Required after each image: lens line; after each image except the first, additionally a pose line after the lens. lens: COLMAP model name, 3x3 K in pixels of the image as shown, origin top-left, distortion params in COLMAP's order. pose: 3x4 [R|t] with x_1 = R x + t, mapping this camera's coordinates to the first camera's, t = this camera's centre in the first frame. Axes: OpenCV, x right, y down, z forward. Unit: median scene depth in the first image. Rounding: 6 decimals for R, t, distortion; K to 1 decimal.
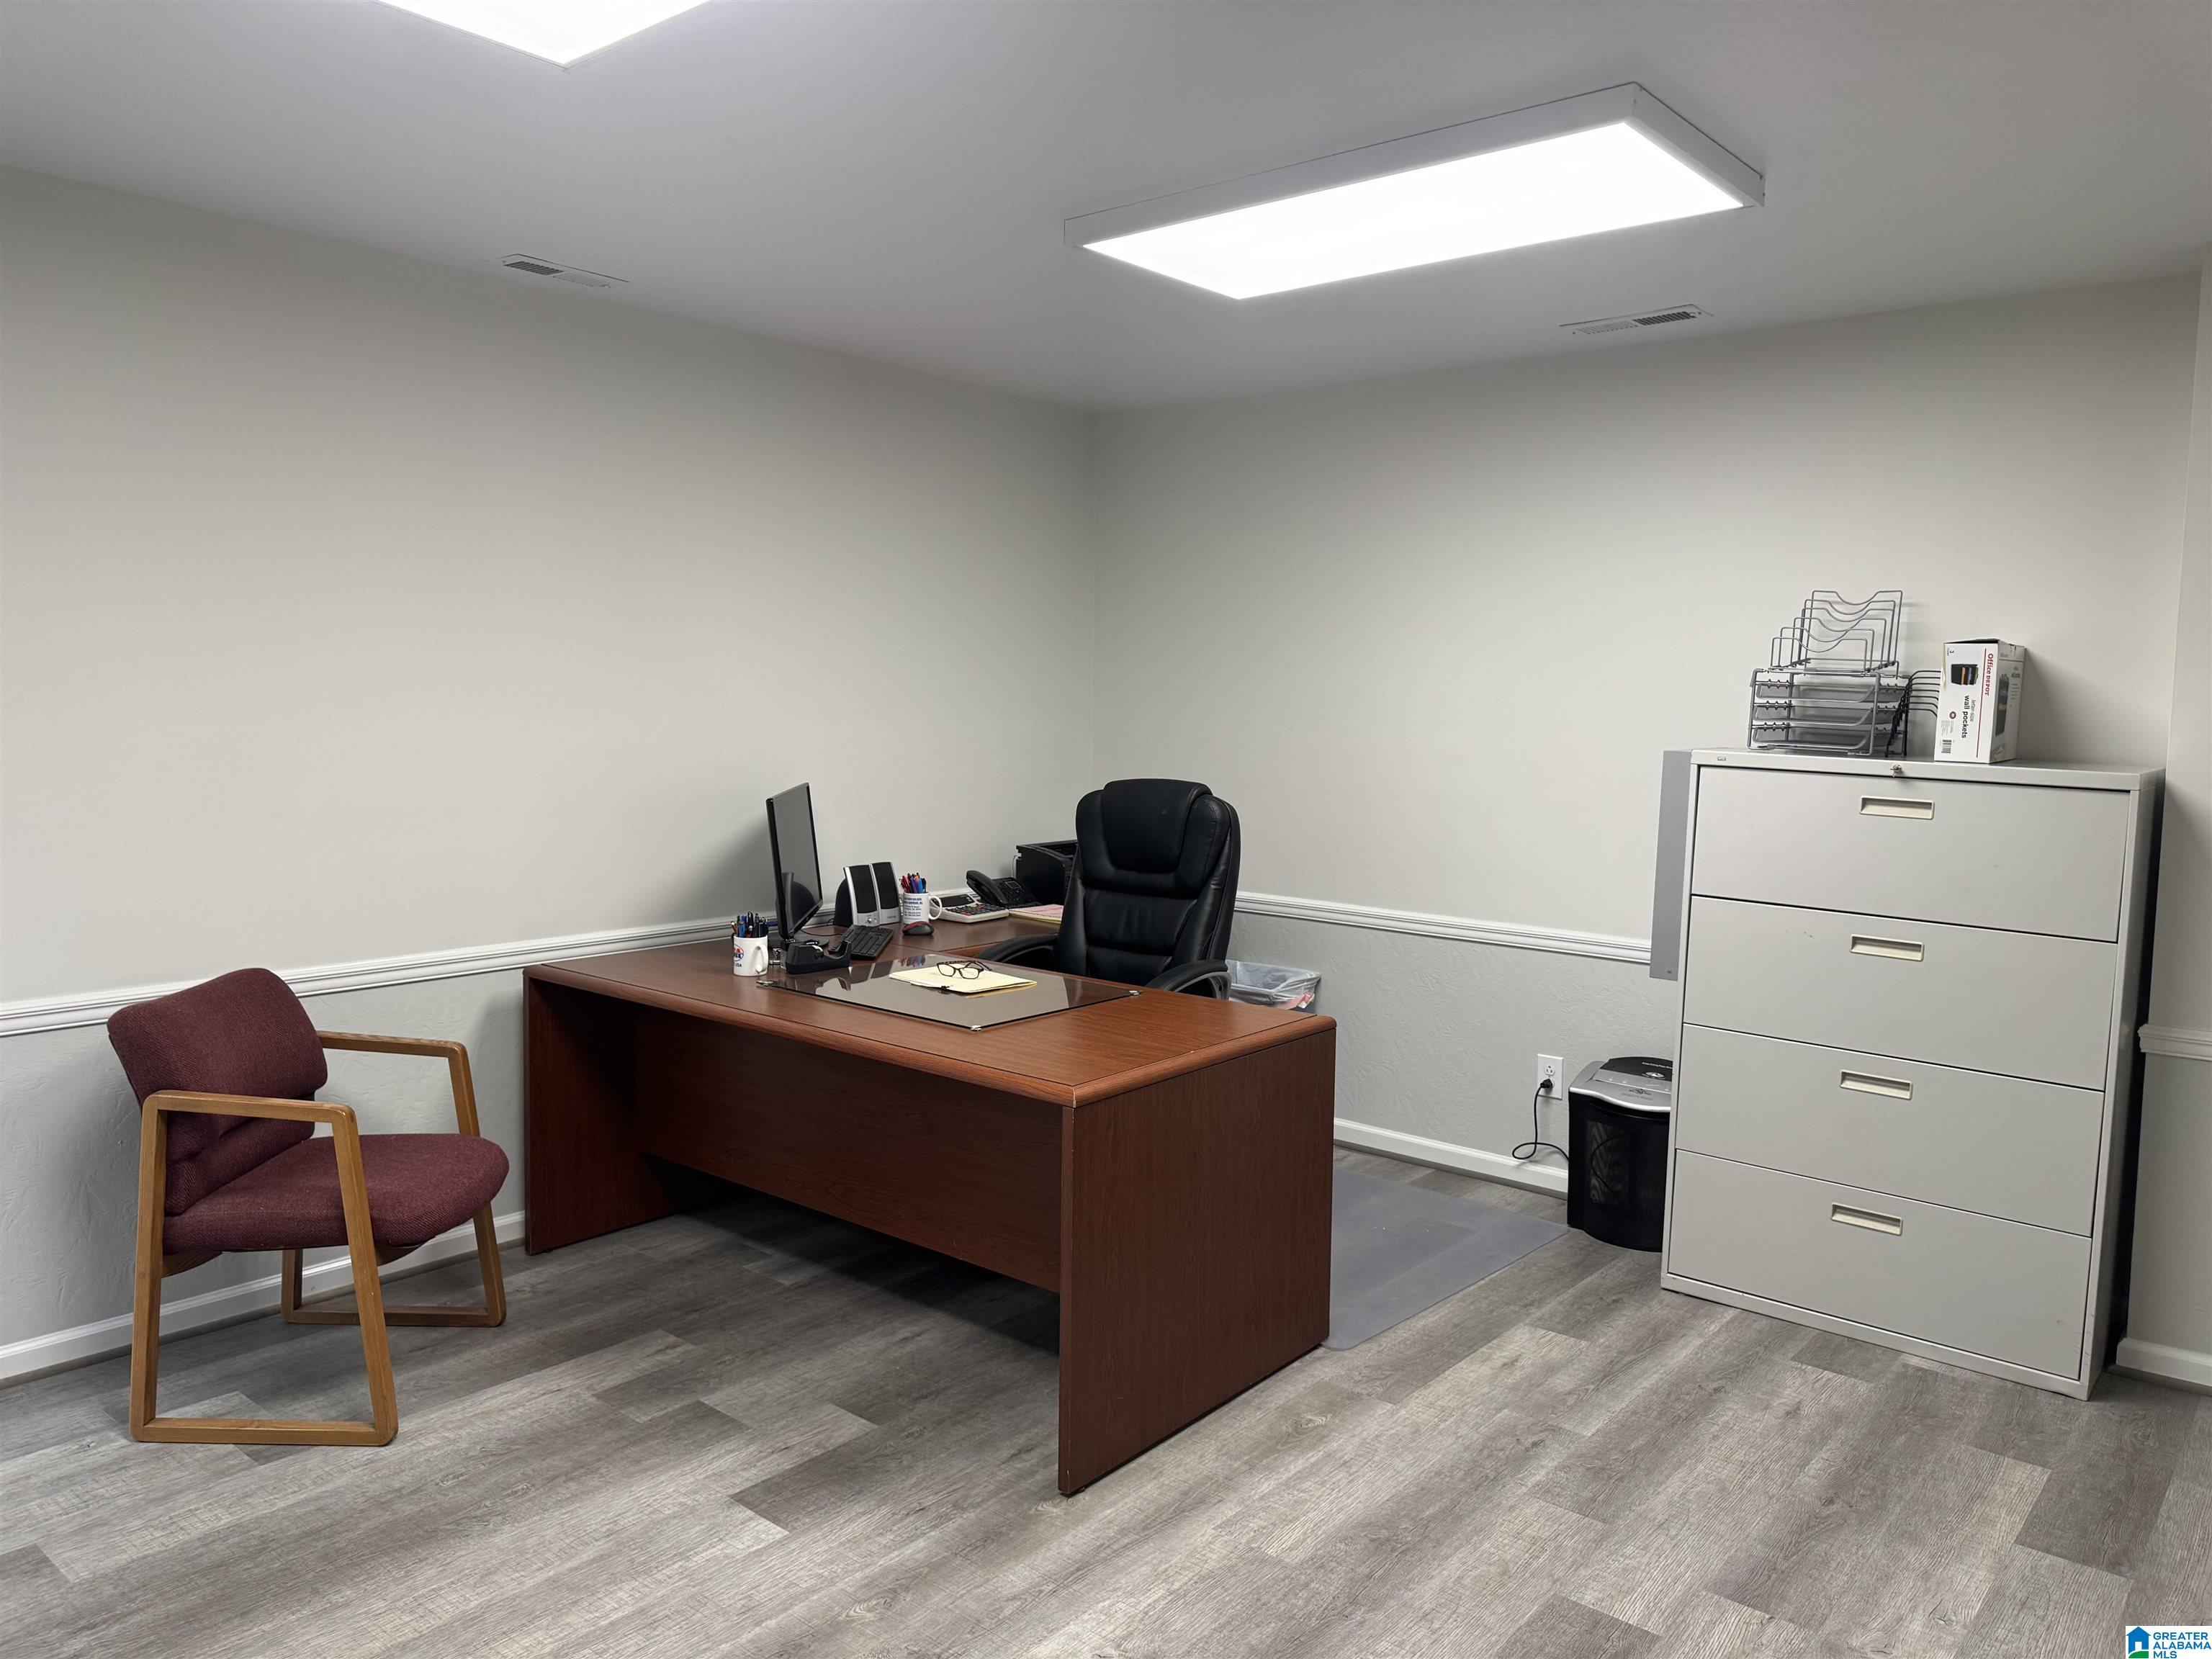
lens RADIAL K [[1572.5, 0, 1118.8], [0, 1572.5, 834.3], [0, 0, 1]] dist [0.048968, -0.050025]
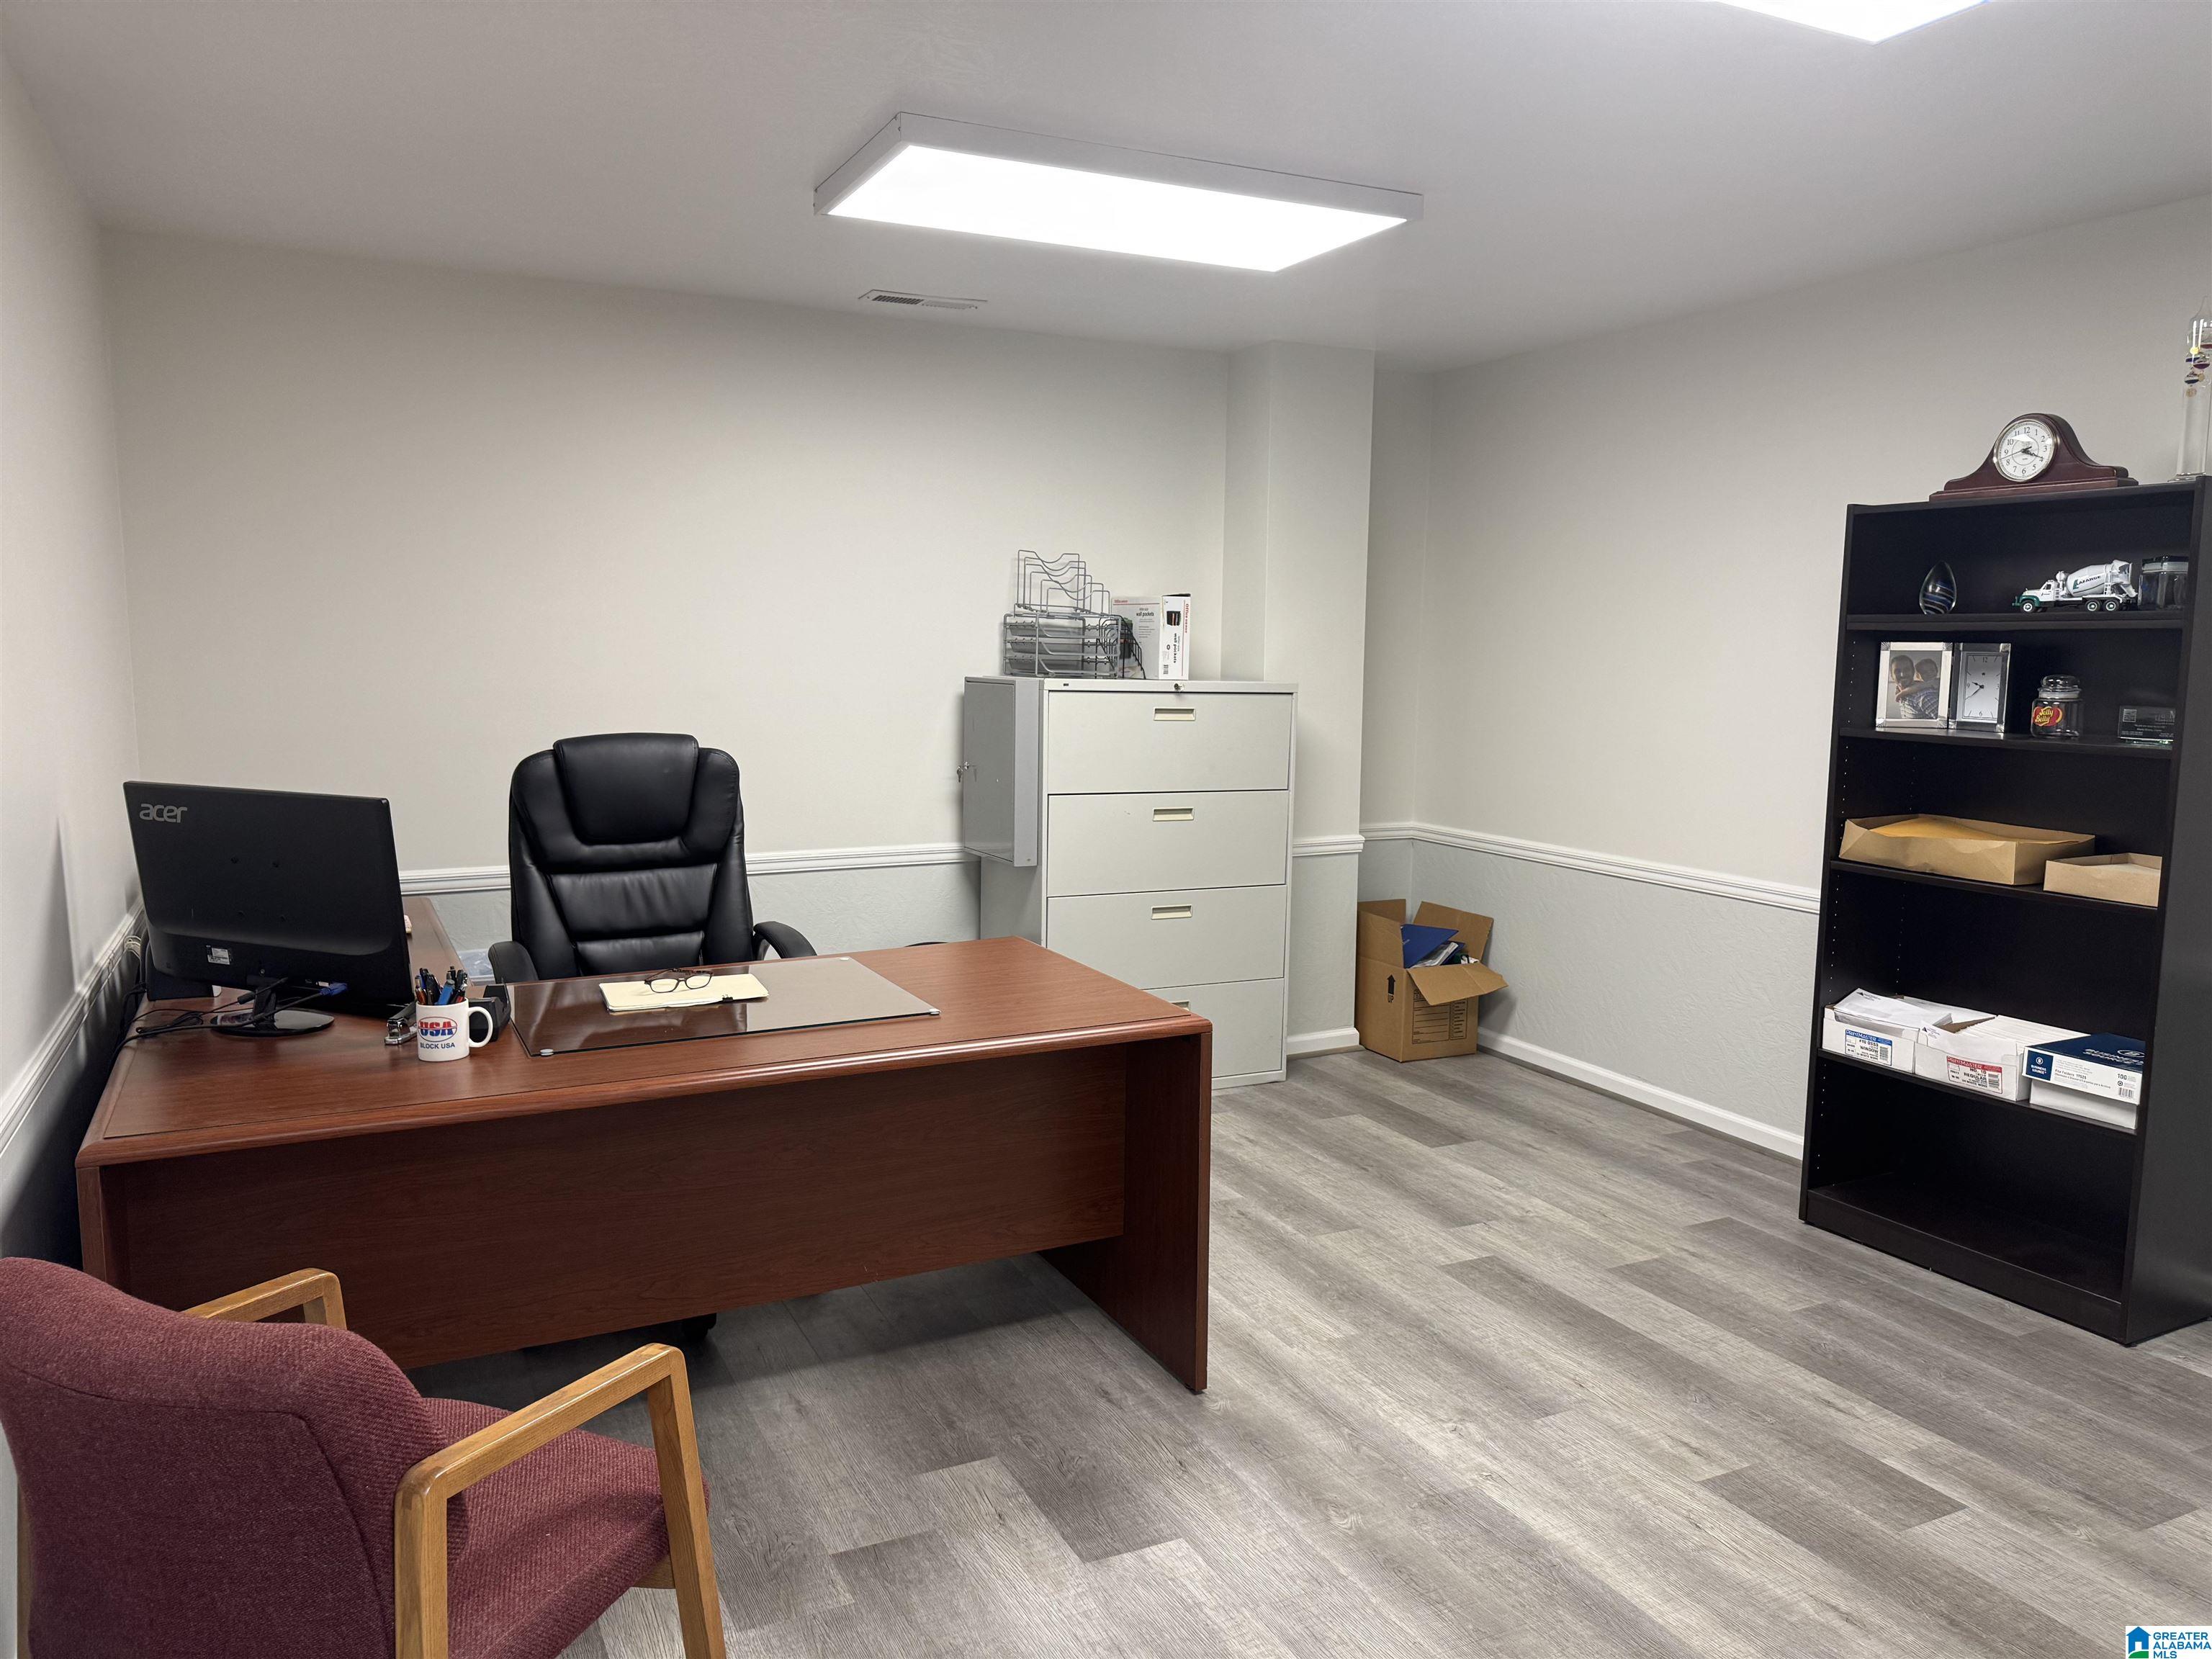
lens RADIAL K [[1556.2, 0, 1086.6], [0, 1556.2, 818.5], [0, 0, 1]] dist [0.170631, -0.301681]
pose [[0.406081, -0.118783, 0.906084, -0.896683], [0.083297, 0.992200, 0.092741, -0.065892], [-0.910033, 0.037813, 0.412808, 0.558321]]
